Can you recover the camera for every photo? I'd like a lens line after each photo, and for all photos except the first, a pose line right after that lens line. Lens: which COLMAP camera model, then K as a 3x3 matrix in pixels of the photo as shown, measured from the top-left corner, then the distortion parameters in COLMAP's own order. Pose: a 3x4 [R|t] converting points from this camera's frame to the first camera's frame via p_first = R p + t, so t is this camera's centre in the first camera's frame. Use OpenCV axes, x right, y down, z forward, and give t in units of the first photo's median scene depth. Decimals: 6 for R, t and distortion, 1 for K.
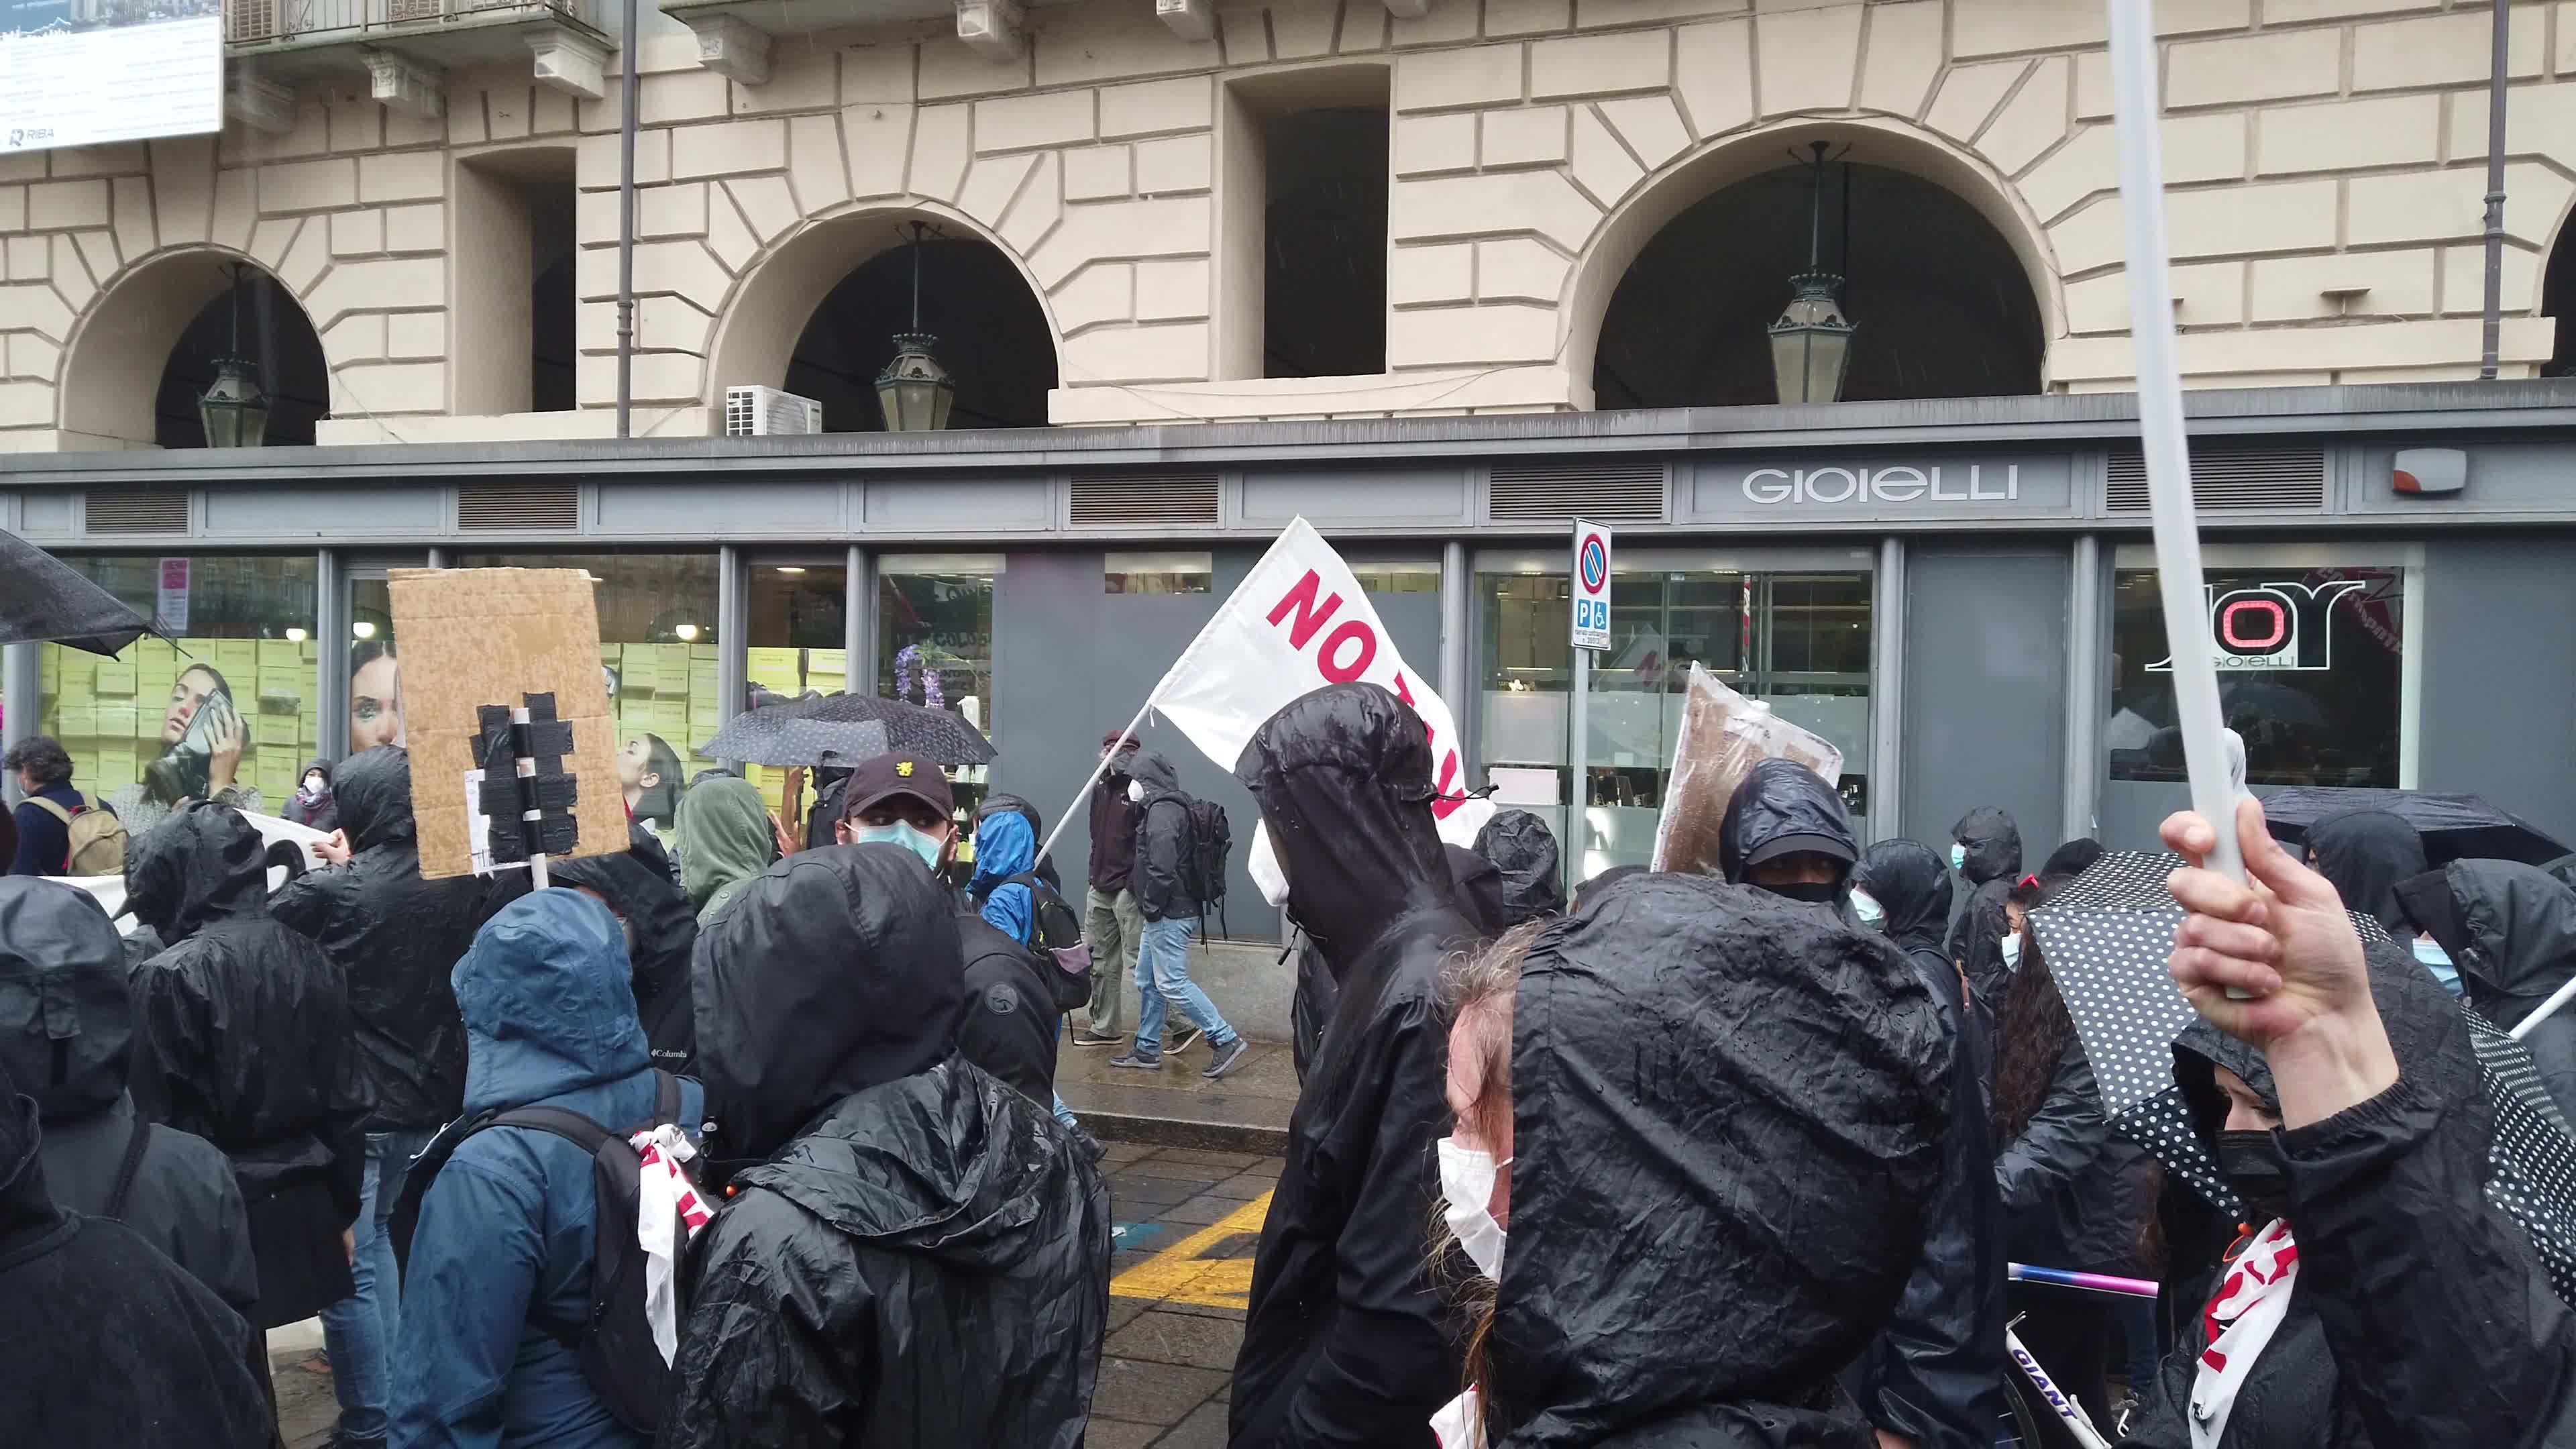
lens RADIAL K [[1930.8, 0, 1195.5], [0, 1930.8, 723.1], [0, 0, 1]] dist [0.076585, -0.086829]
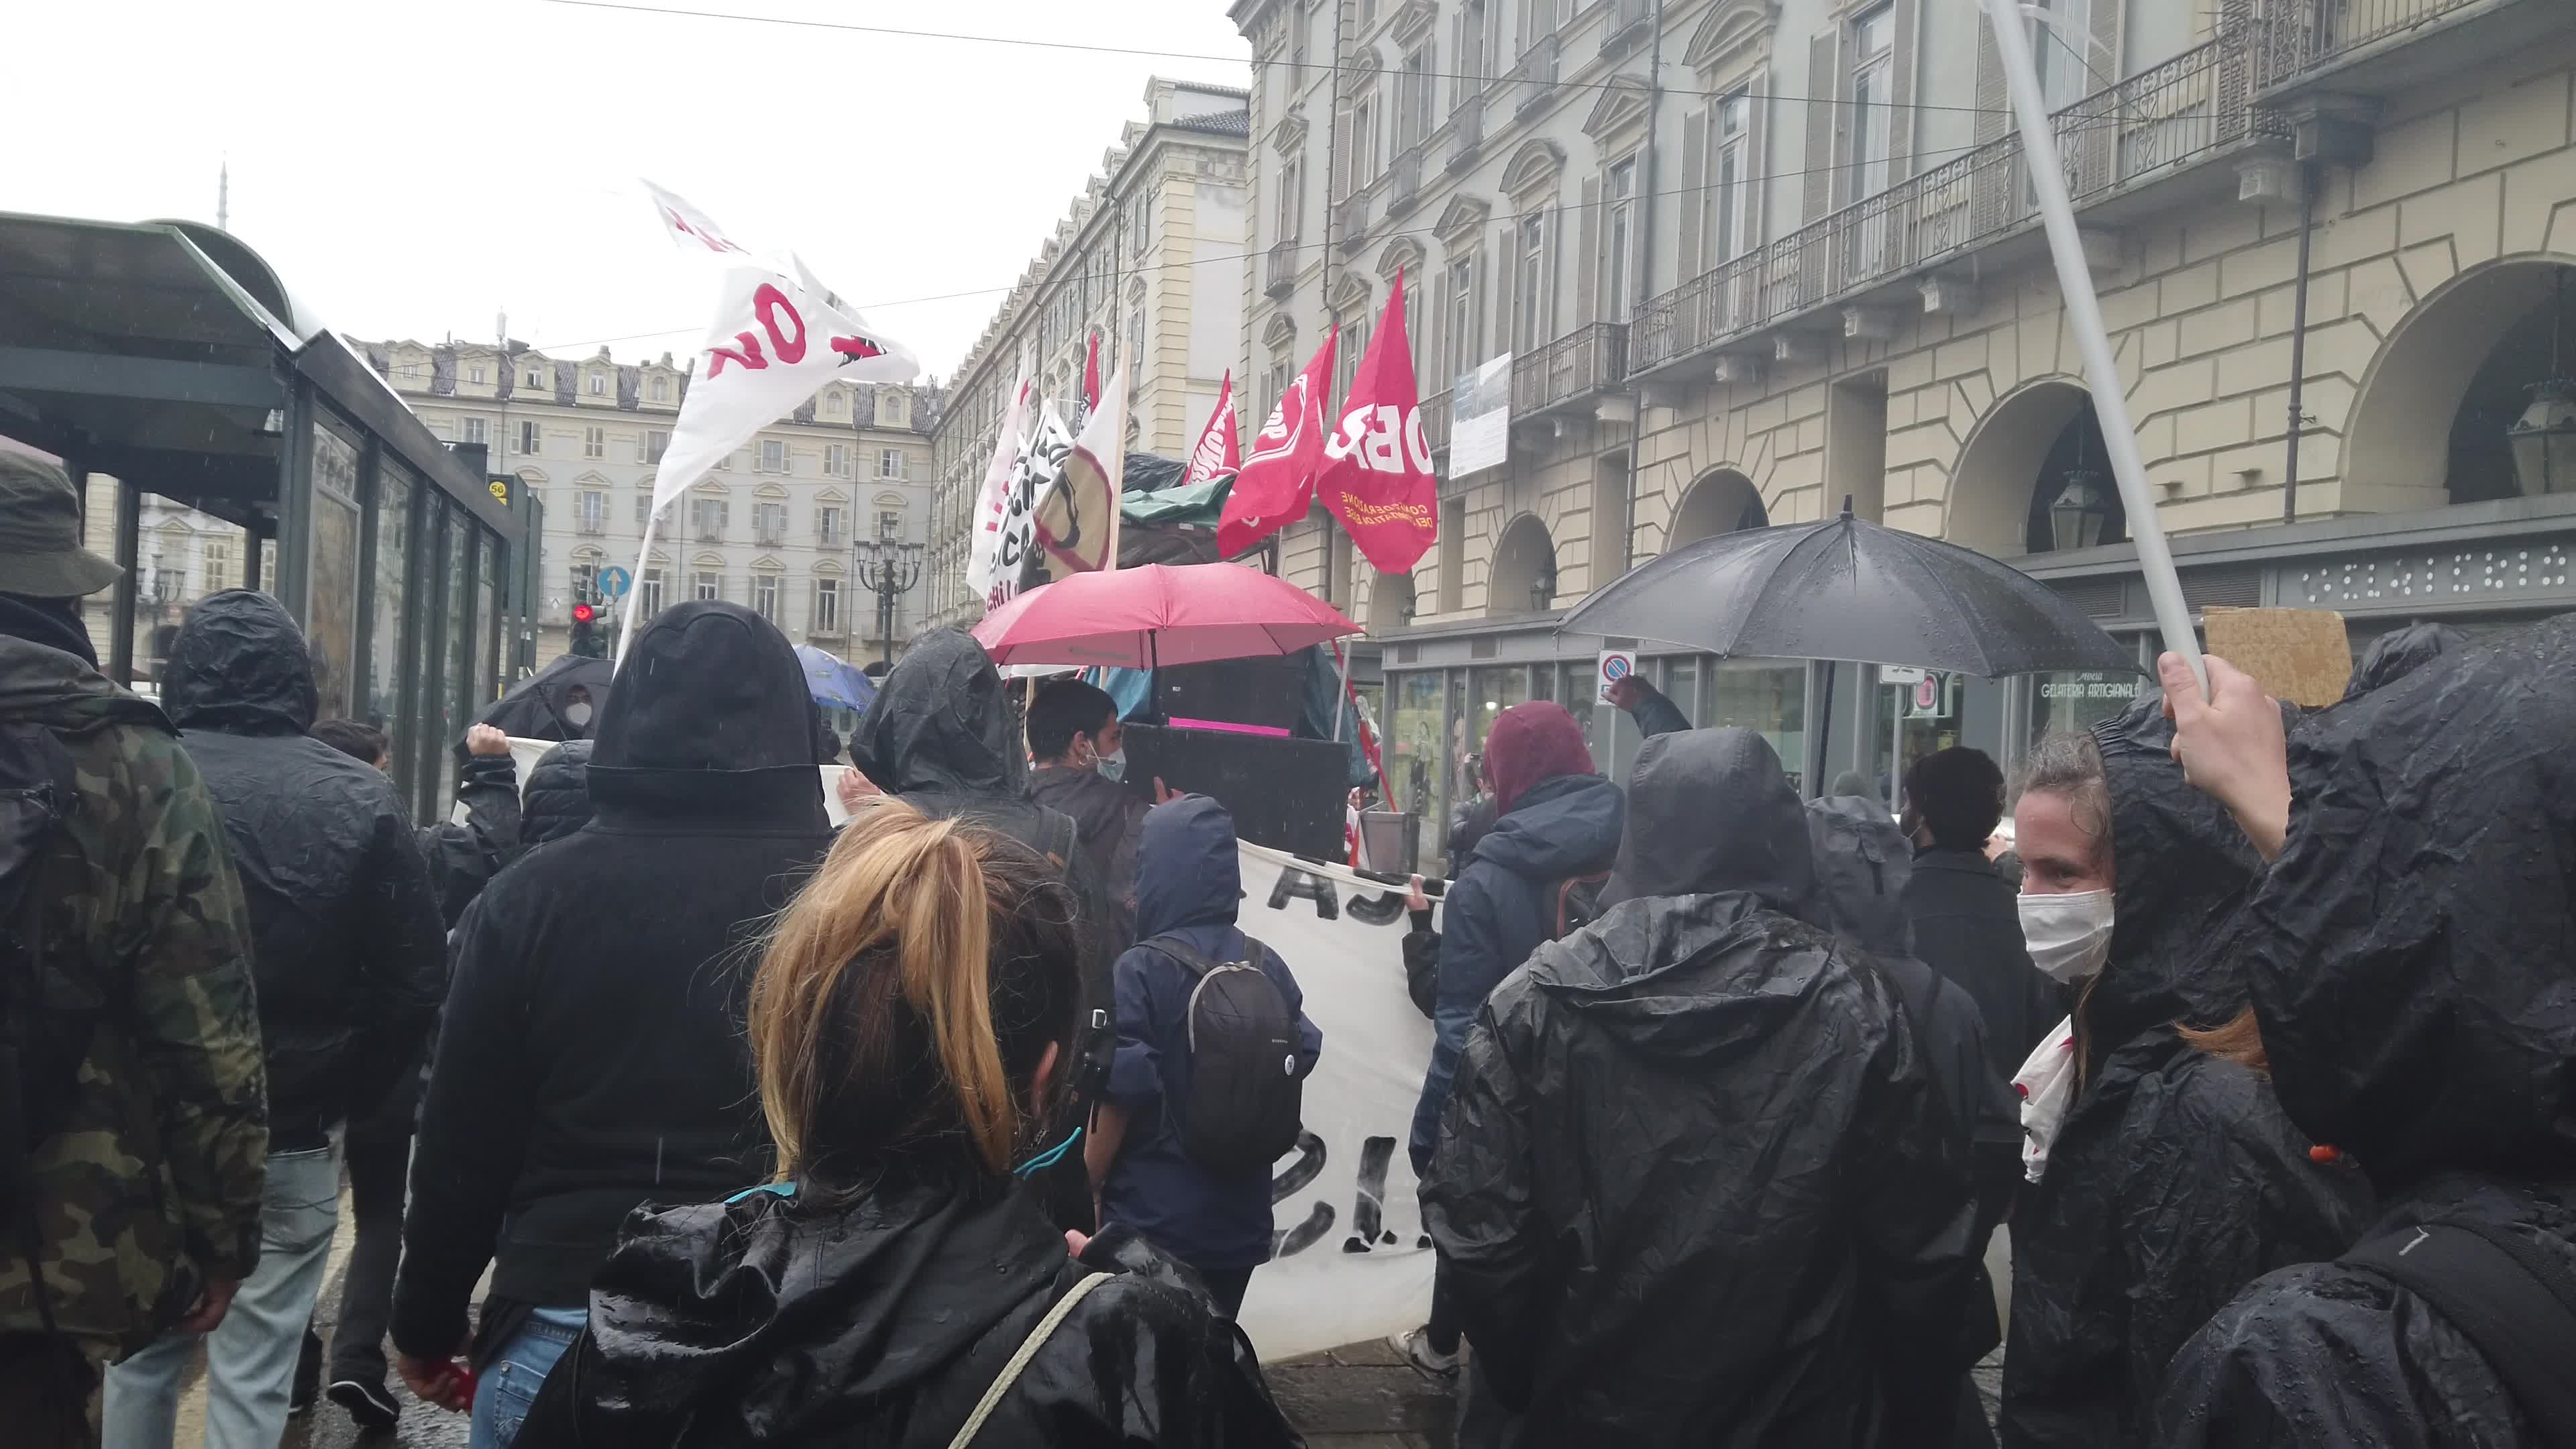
lens RADIAL K [[1930.8, 0, 1195.5], [0, 1930.8, 723.1], [0, 0, 1]] dist [0.076585, -0.086829]
pose [[0.541231, -0.001815, -0.840872, 1.018039], [-0.024998, 0.999521, -0.018248, 0.016401], [0.840502, 0.030897, 0.540927, -0.357893]]
